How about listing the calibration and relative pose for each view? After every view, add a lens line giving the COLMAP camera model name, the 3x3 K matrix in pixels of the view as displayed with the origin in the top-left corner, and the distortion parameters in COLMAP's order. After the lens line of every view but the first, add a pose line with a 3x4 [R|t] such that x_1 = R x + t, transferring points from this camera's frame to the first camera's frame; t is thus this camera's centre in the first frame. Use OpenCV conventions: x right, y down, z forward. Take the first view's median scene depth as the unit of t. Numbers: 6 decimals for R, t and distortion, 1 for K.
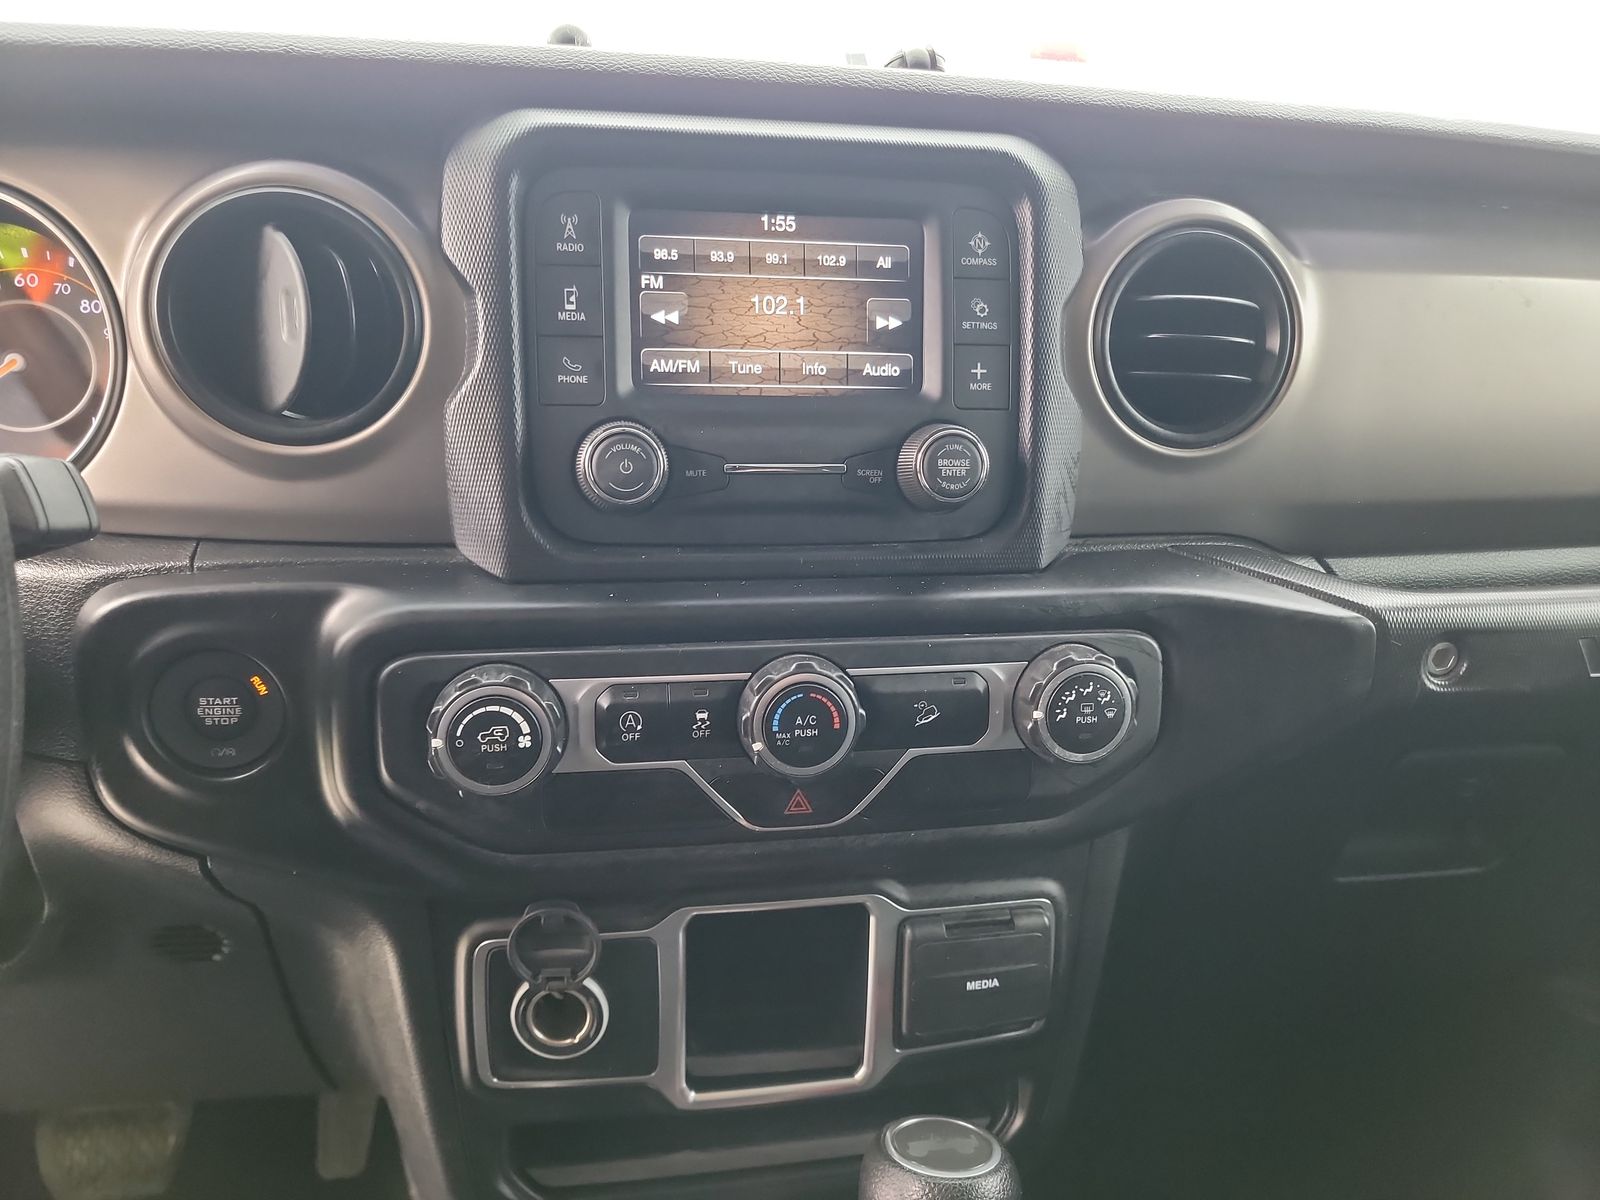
lens RADIAL K [[1123.6, 0, 809.5], [0, 1123.6, 612.9], [0, 0, 1]] dist [0.048087, -0.003414]
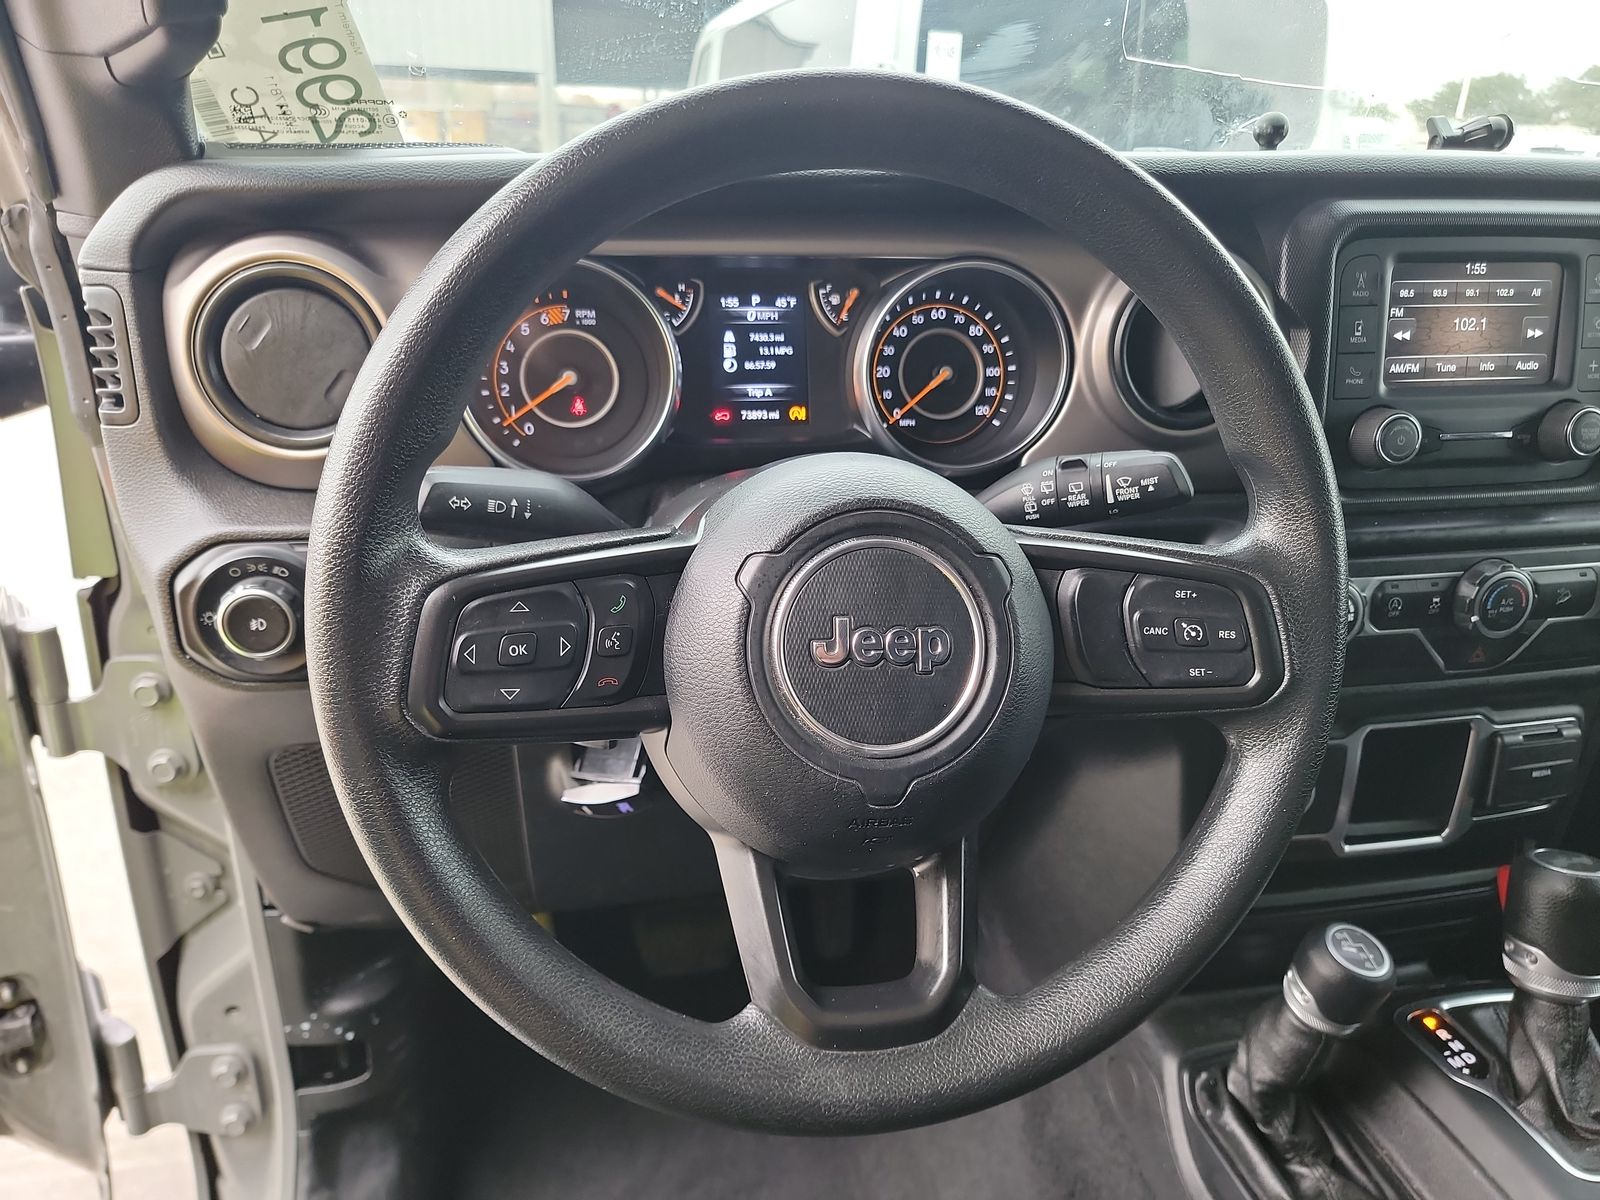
lens RADIAL K [[1123.6, 0, 809.5], [0, 1123.6, 612.9], [0, 0, 1]] dist [0.048087, -0.003414]
pose [[0.999068, -0.017766, 0.039332, -0.970173], [0.013711, 0.994785, 0.101071, -0.058760], [-0.040923, -0.100437, 0.994101, -0.508430]]
